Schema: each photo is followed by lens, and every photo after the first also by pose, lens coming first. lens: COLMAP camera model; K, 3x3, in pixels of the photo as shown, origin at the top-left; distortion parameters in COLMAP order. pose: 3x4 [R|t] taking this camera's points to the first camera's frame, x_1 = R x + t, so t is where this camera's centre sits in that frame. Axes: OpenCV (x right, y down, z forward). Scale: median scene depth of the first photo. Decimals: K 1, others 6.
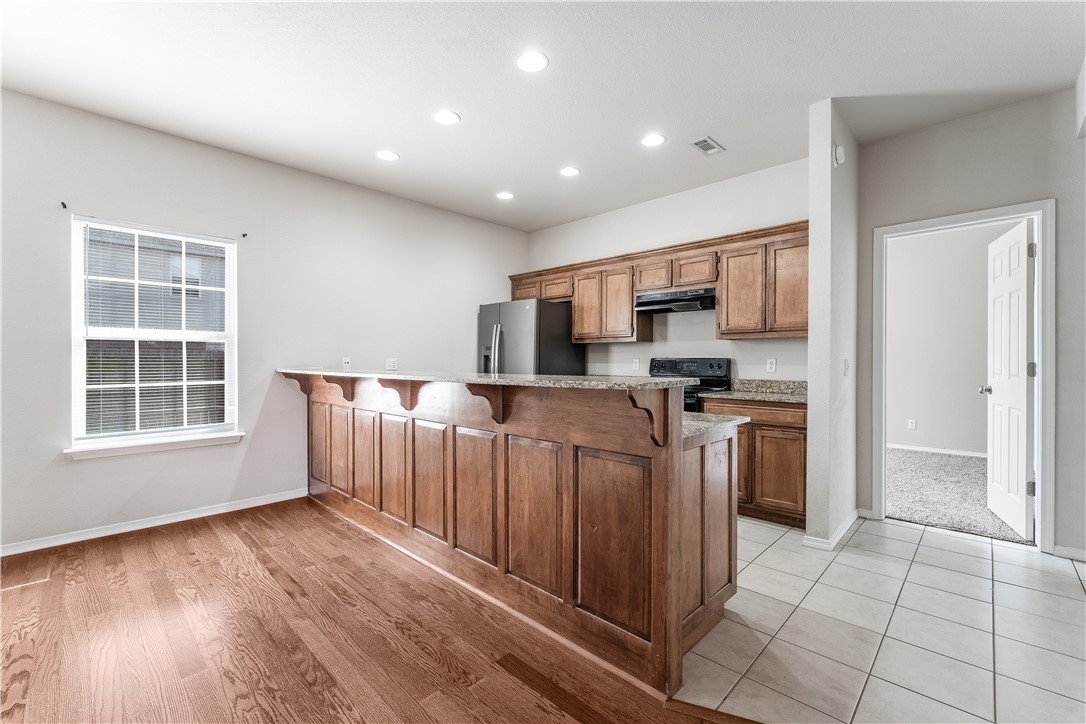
lens RADIAL K [[457.9, 0, 545.0], [0, 457.9, 362.0], [0, 0, 1]] dist [-0.003075, -0.000556]
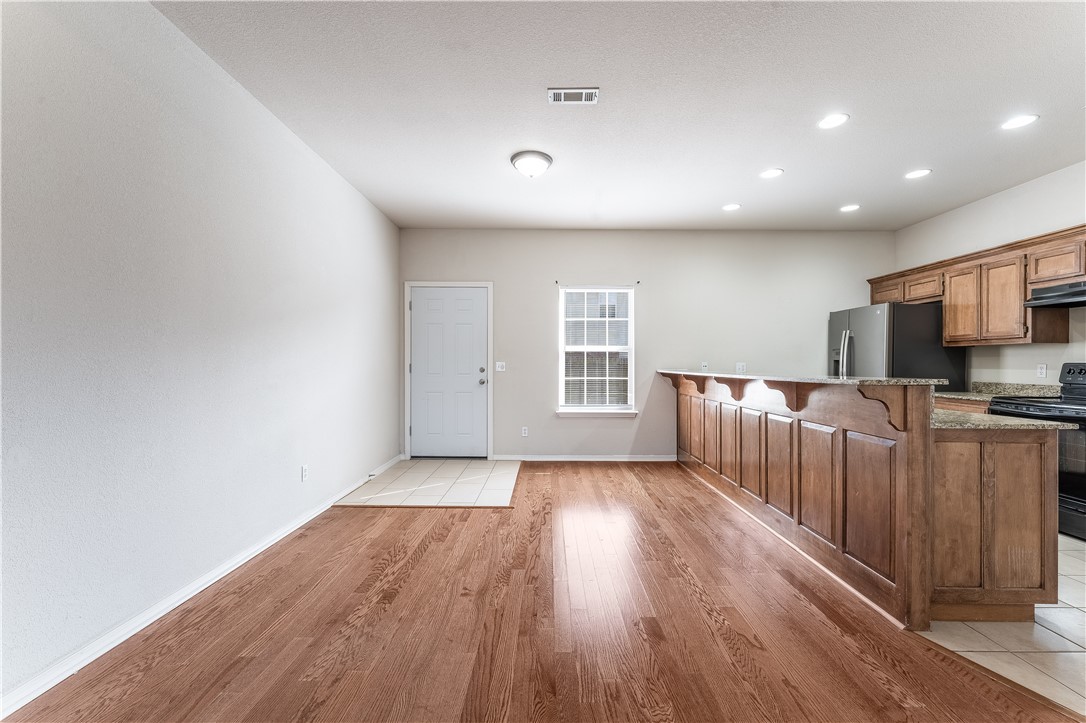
lens RADIAL K [[446.1, 0, 547.8], [0, 446.1, 361.0], [0, 0, 1]] dist [-0.002142, -0.000231]
pose [[0.697850, -0.002506, -0.716240, 0.199845], [-0.006398, 0.999932, -0.009733, 0.002338], [0.716216, 0.011374, 0.697786, -0.258138]]
